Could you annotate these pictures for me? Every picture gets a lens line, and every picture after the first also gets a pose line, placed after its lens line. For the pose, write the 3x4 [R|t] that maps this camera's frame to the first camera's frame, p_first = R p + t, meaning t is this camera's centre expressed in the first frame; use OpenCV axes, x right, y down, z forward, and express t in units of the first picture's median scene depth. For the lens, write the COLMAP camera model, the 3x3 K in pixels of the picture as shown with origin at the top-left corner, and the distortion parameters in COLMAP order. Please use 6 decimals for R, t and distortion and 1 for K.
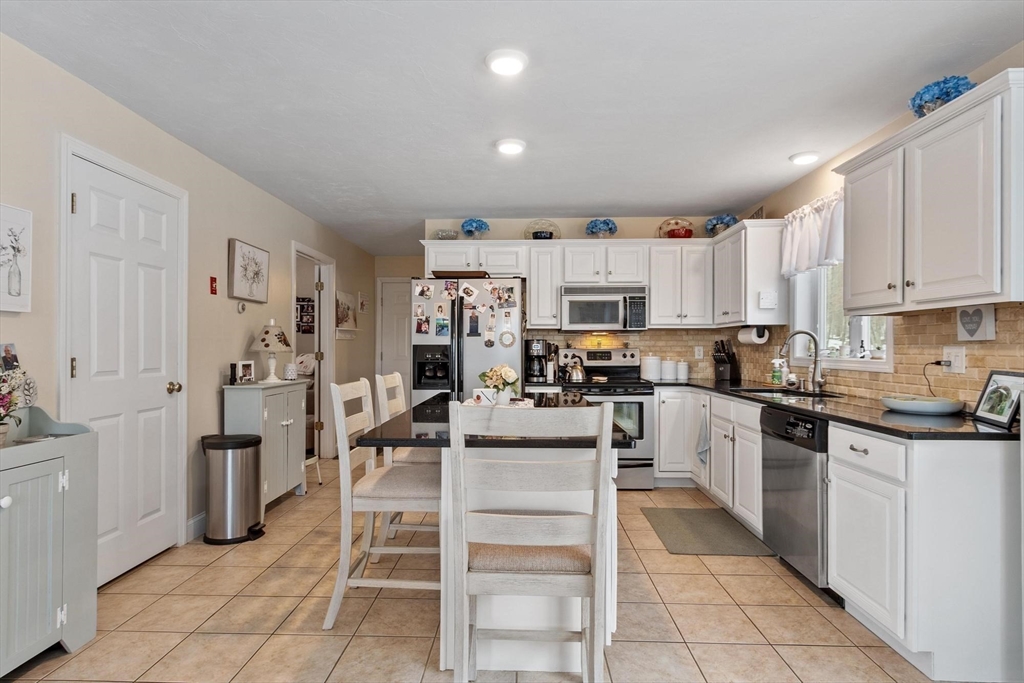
lens RADIAL K [[551.9, 0, 512.0], [0, 551.9, 341.5], [0, 0, 1]] dist [0.026847, -0.000044]
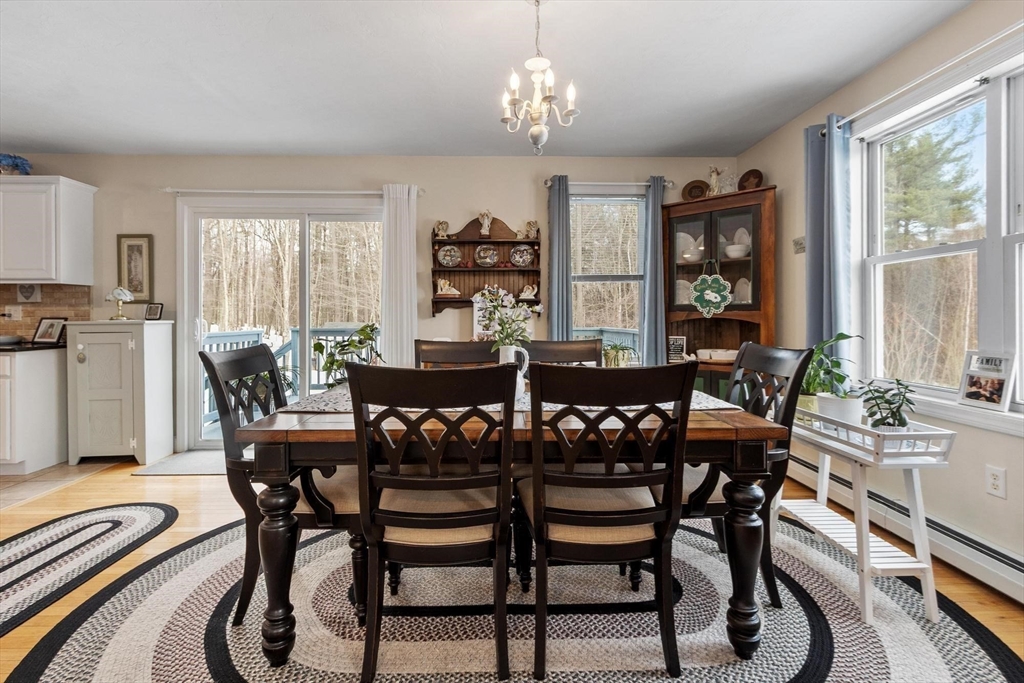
lens RADIAL K [[477.7, 0, 506.7], [0, 477.7, 322.7], [0, 0, 1]] dist [-0.000990, -0.000552]
pose [[-0.048434, -0.014471, 0.998722, -0.441810], [-0.008773, 0.999863, 0.014062, 0.016393], [-0.998788, -0.008080, -0.048555, -0.263604]]
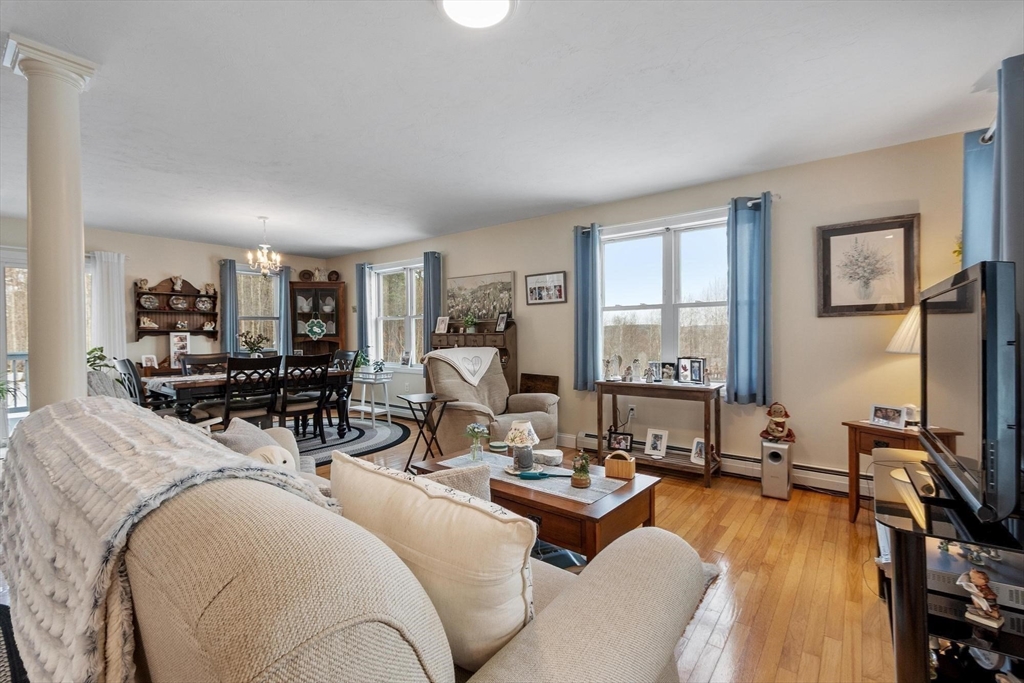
lens RADIAL K [[454.4, 0, 503.3], [0, 454.4, 334.1], [0, 0, 1]] dist [0.013523, -0.000259]
pose [[-0.794115, 0.002966, 0.607761, -1.127704], [-0.001954, 0.999970, -0.007433, 0.005949], [-0.607765, -0.007091, -0.794086, 0.211571]]
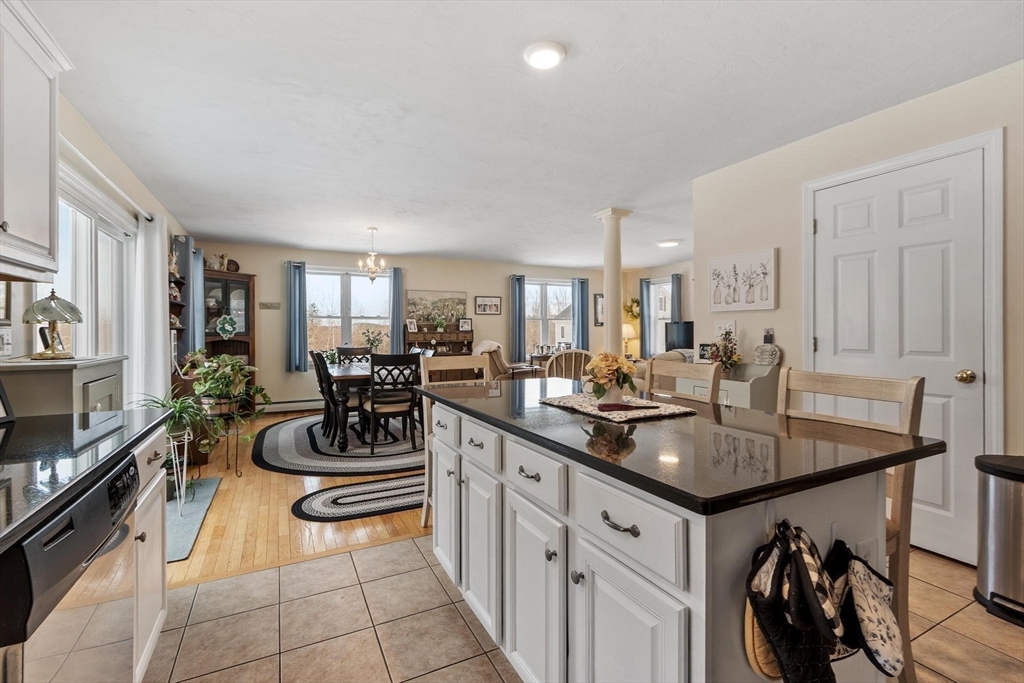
lens RADIAL K [[454.4, 0, 503.3], [0, 454.4, 334.1], [0, 0, 1]] dist [0.013523, -0.000259]
pose [[-0.882232, 0.005010, -0.470788, 0.247111], [0.007526, 0.999966, -0.003461, 0.011011], [0.470754, -0.006596, -0.882240, 0.927271]]
